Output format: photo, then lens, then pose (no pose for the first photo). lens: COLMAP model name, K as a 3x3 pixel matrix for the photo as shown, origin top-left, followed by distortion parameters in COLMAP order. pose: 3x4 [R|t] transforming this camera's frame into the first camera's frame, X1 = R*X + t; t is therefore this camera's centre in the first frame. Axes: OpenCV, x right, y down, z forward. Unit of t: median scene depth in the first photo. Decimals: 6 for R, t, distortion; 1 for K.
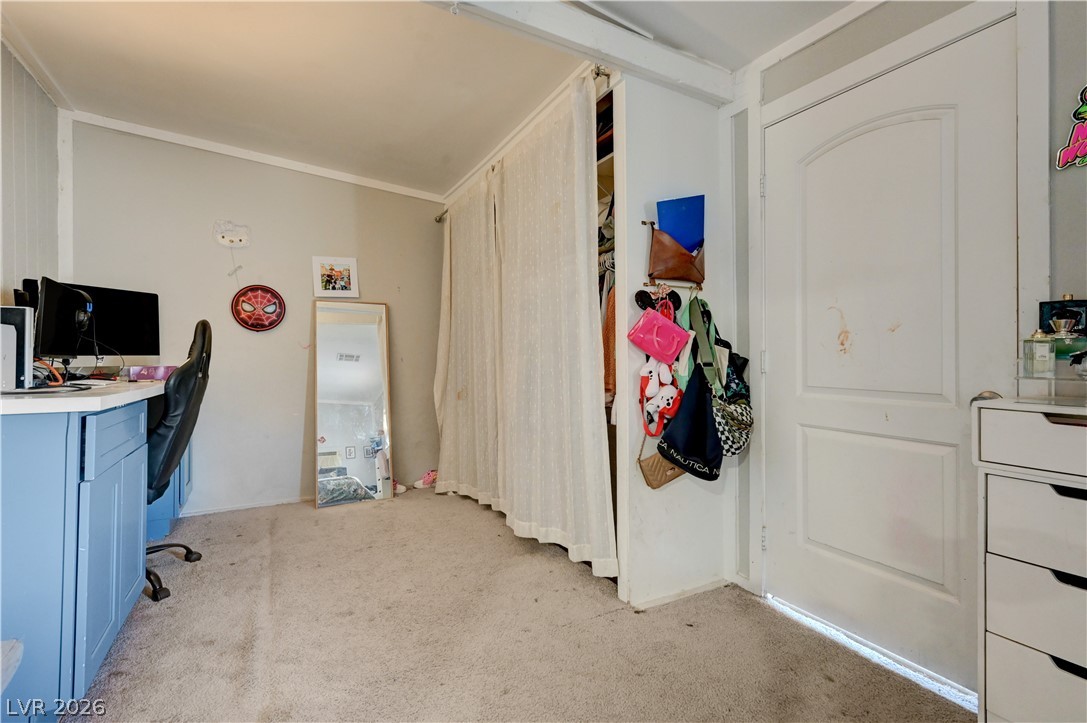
lens RADIAL K [[486.9, 0, 555.6], [0, 486.9, 348.5], [0, 0, 1]] dist [0.002317, 0.001295]
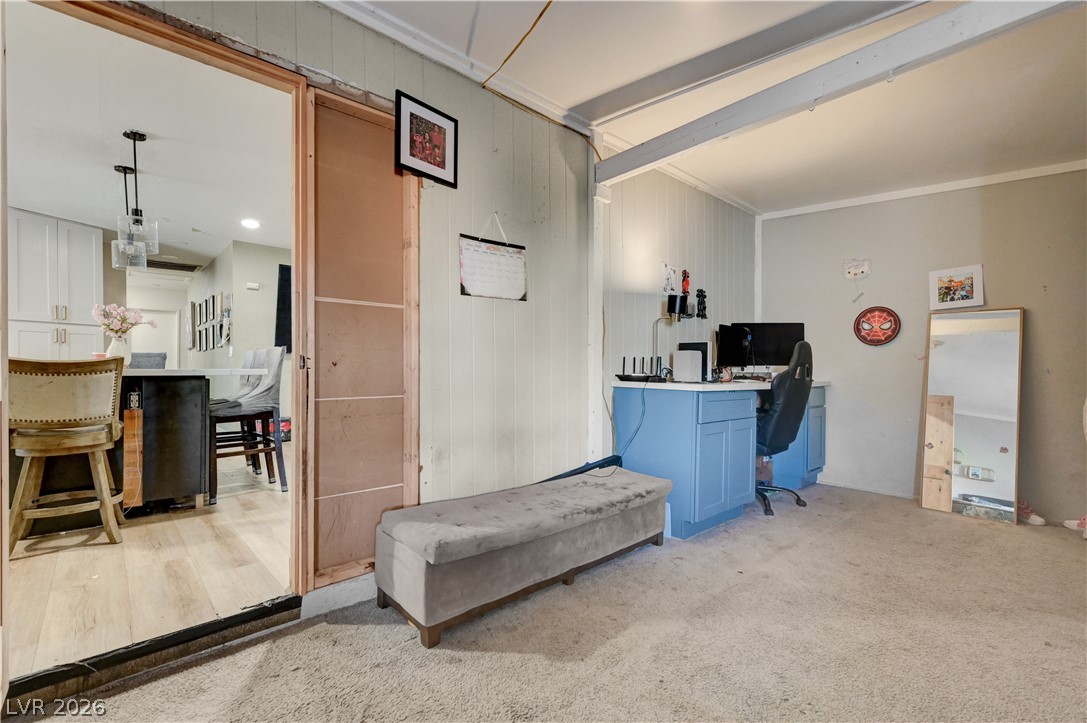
lens RADIAL K [[486.9, 0, 549.0], [0, 486.9, 372.1], [0, 0, 1]] dist [0.002317, 0.001295]
pose [[0.218551, 0.014464, -0.975718, 0.383881], [0.010451, 0.999798, 0.017161, 0.000607], [0.975770, -0.013948, 0.218355, -0.039592]]
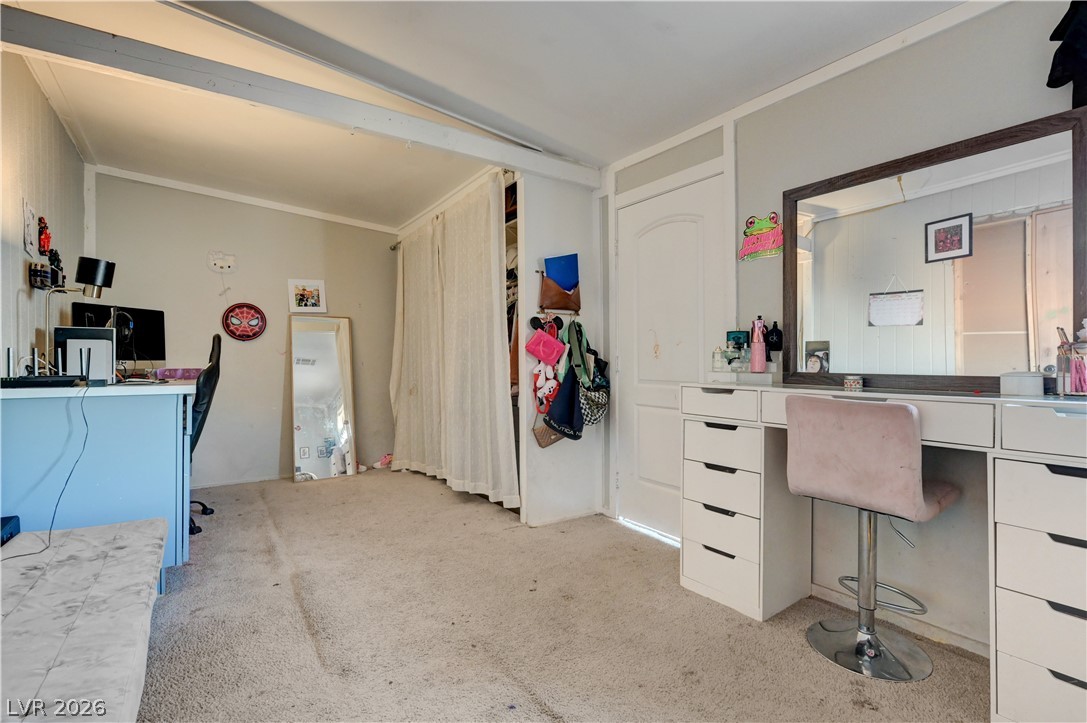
lens RADIAL K [[486.9, 0, 554.6], [0, 486.9, 358.4], [0, 0, 1]] dist [0.002317, 0.001295]
pose [[0.995538, -0.001059, 0.094361, 0.057580], [-0.000104, 0.999924, 0.012318, -0.005769], [-0.094367, -0.012272, 0.995462, -0.310466]]
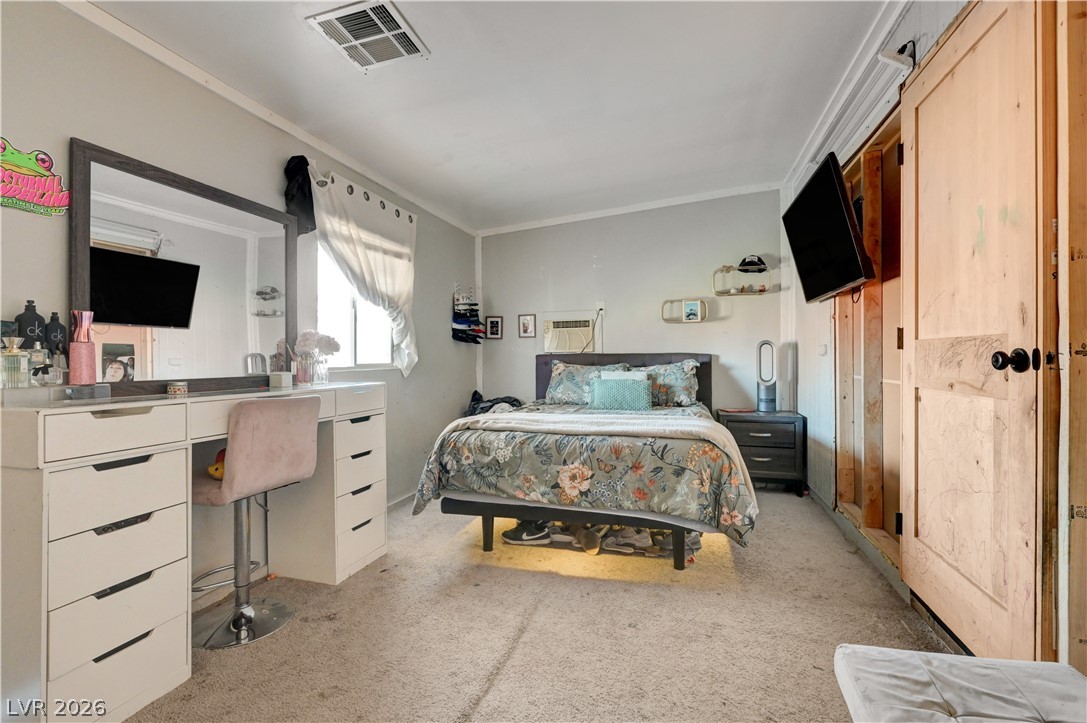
lens RADIAL K [[486.9, 0, 552.4], [0, 486.9, 350.7], [0, 0, 1]] dist [0.002317, 0.001295]
pose [[-0.682531, 0.017232, 0.730654, -0.259435], [-0.003840, 0.999624, -0.027163, -0.000170], [-0.730847, -0.021345, -0.682208, 0.329485]]
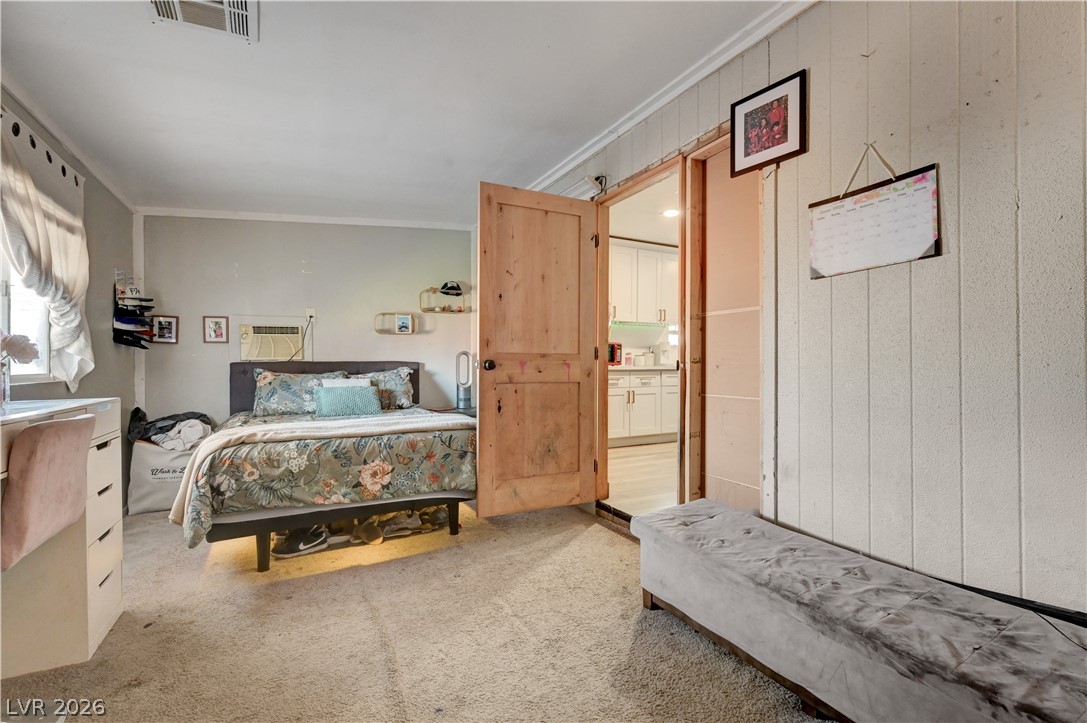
lens RADIAL K [[486.9, 0, 538.8], [0, 486.9, 360.6], [0, 0, 1]] dist [0.002317, 0.001295]
pose [[-0.998385, 0.010623, 0.055815, -0.061957], [0.009446, 0.999728, -0.021304, 0.002336], [-0.056026, -0.020742, -0.998214, 0.592606]]
